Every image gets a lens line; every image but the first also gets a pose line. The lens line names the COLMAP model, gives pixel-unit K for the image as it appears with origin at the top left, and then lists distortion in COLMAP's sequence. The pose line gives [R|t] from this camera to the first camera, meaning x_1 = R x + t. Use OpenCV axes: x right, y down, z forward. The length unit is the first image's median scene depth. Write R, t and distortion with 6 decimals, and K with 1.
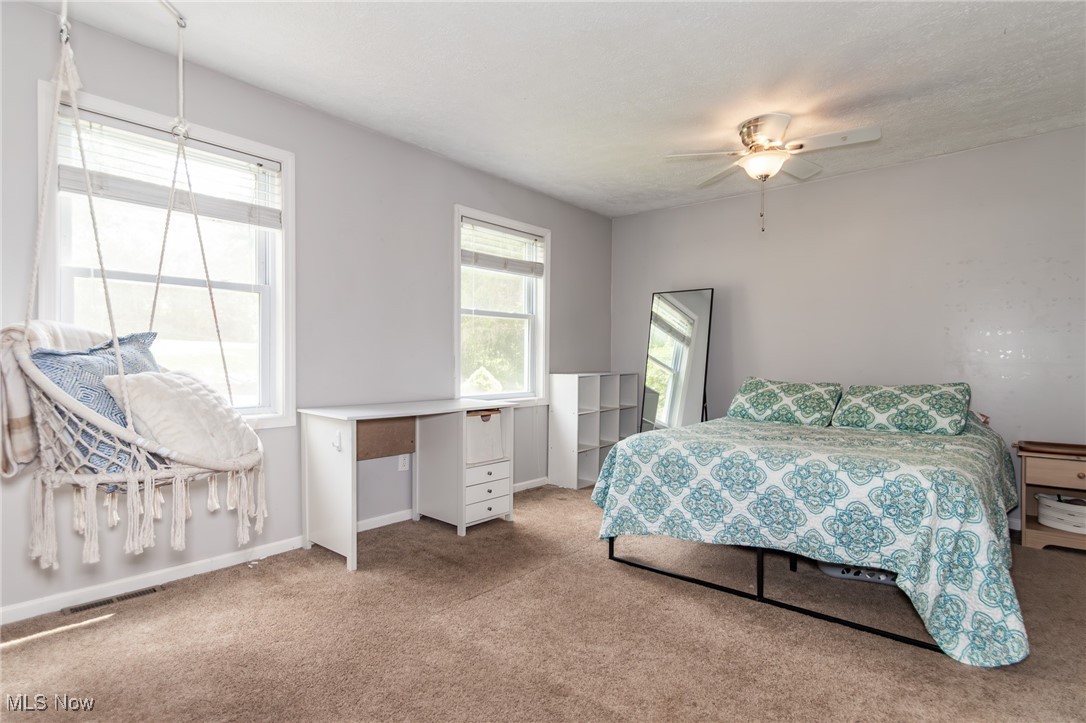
lens RADIAL K [[551.4, 0, 541.9], [0, 551.4, 360.5], [0, 0, 1]] dist [-0.000235, 0.001525]
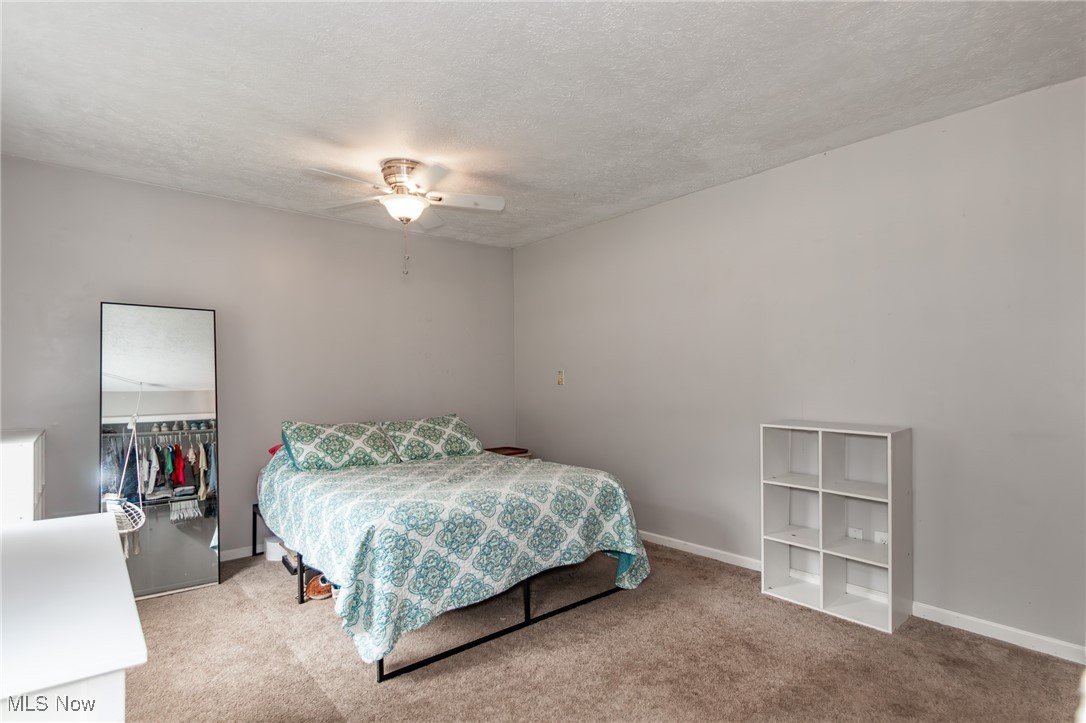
lens RADIAL K [[551.4, 0, 542.1], [0, 551.4, 367.9], [0, 0, 1]] dist [-0.000235, 0.001525]
pose [[0.153328, 0.016797, 0.988033, -0.636831], [0.008183, 0.999800, -0.018267, -0.053627], [-0.988141, 0.010885, 0.153160, 0.722202]]
